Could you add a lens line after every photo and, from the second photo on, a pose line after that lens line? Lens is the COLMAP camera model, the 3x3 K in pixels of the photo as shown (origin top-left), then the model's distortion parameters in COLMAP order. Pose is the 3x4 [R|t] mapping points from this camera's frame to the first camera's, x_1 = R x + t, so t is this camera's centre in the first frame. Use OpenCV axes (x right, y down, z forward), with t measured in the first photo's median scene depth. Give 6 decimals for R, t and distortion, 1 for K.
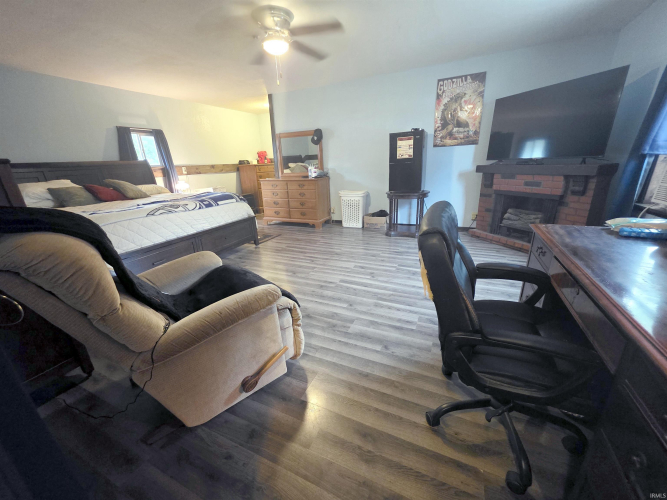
lens RADIAL K [[267.7, 0, 332.6], [0, 267.7, 249.1], [0, 0, 1]] dist [0.000750, 0.000393]
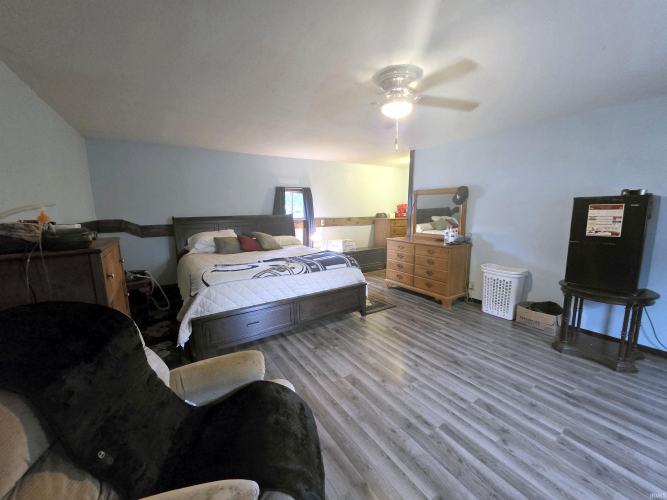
lens RADIAL K [[267.7, 0, 332.6], [0, 267.7, 249.1], [0, 0, 1]] dist [0.000750, 0.000393]
pose [[0.849069, 0.114381, -0.515750, 0.056865], [-0.188558, 0.977590, -0.093614, -0.121090], [0.493485, 0.176734, 0.851609, 0.156064]]
